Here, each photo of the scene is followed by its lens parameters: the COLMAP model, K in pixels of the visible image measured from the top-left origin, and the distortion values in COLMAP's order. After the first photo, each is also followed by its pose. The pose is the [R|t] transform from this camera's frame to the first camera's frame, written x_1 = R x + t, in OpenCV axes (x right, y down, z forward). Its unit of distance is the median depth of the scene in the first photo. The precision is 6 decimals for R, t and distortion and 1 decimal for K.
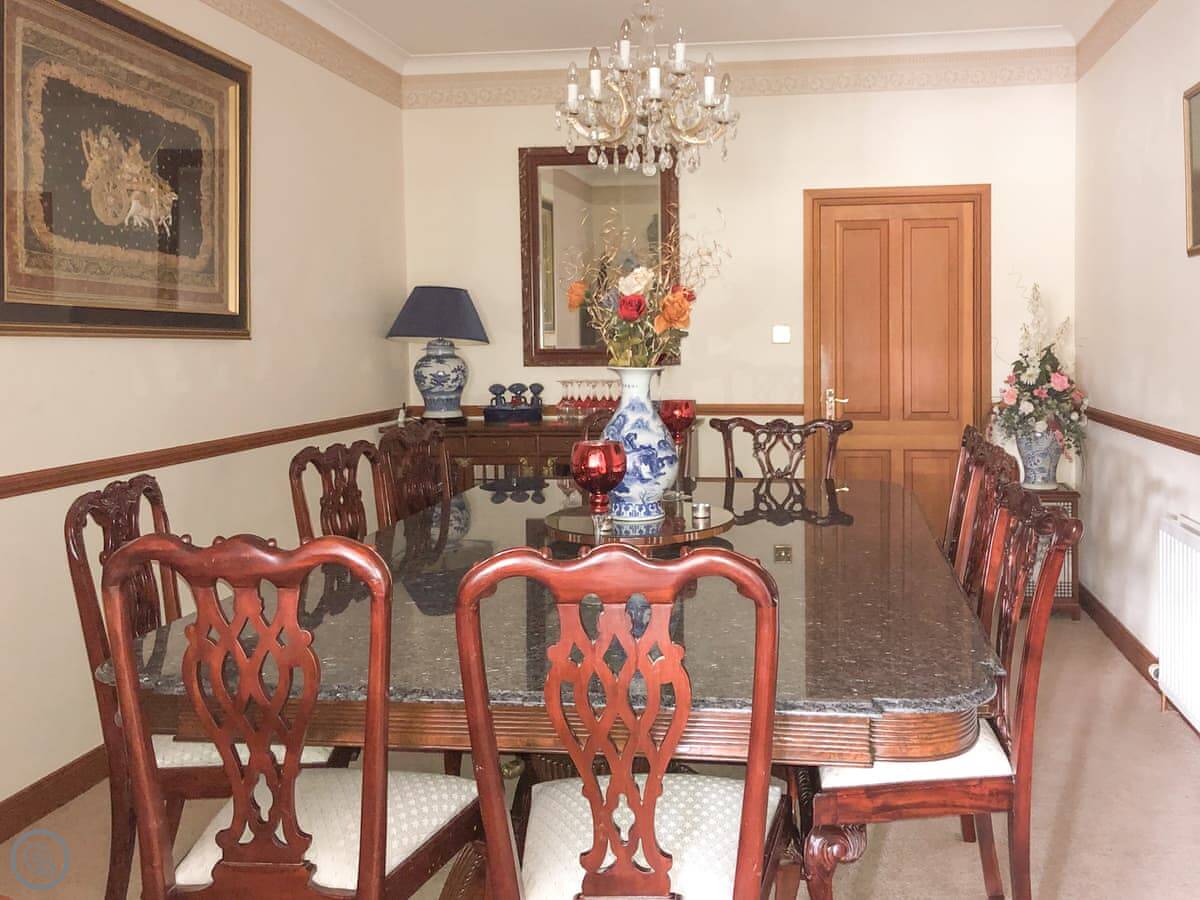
lens RADIAL K [[1380.7, 0, 600.0], [0, 1380.7, 450.0], [0, 0, 1]] dist [-0.003056, 0.001032]
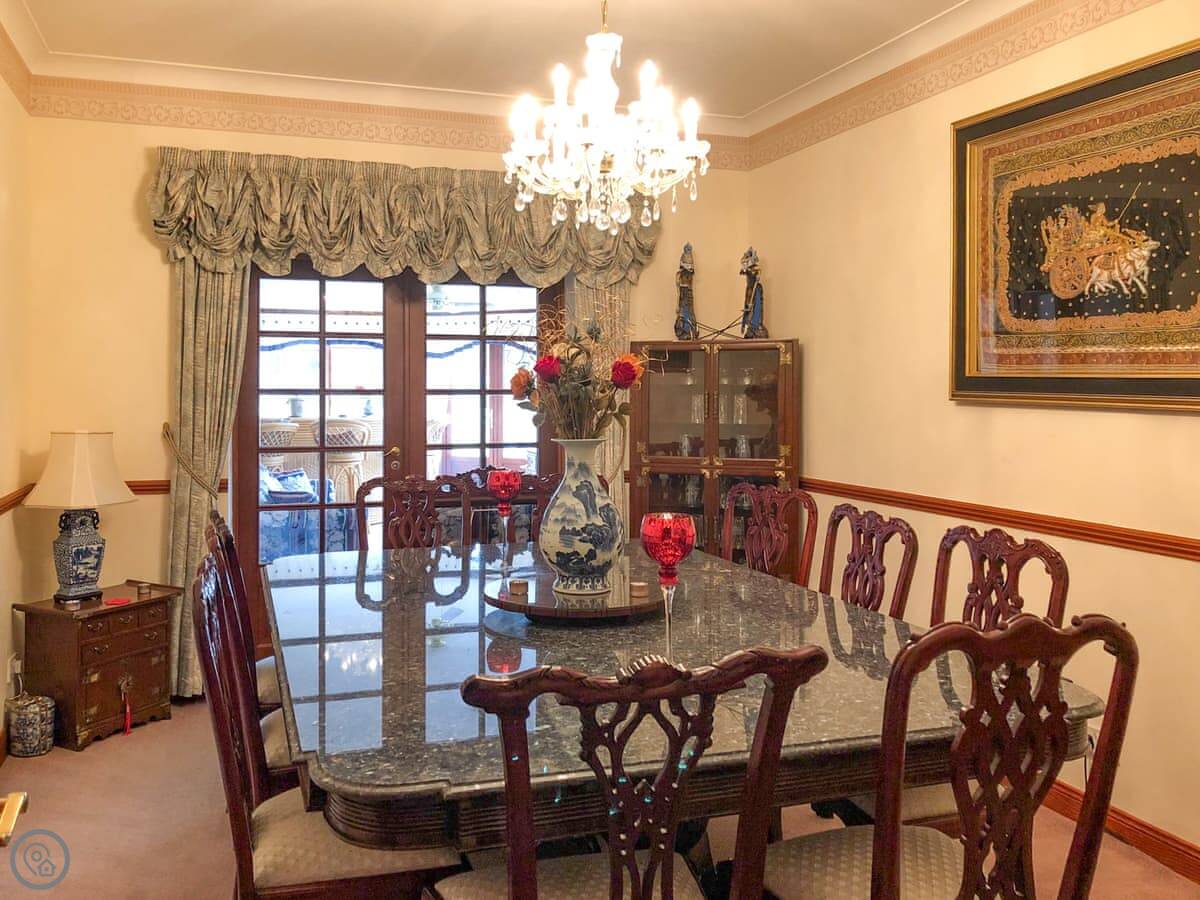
lens RADIAL K [[1054.9, 0, 600.0], [0, 1054.9, 450.0], [0, 0, 1]] dist [-0.001050, 0.000577]
pose [[-0.871461, 0.037903, -0.488998, 0.354998], [-0.027816, 0.991585, 0.126432, -0.138928], [0.489675, 0.123783, -0.863074, 1.525839]]
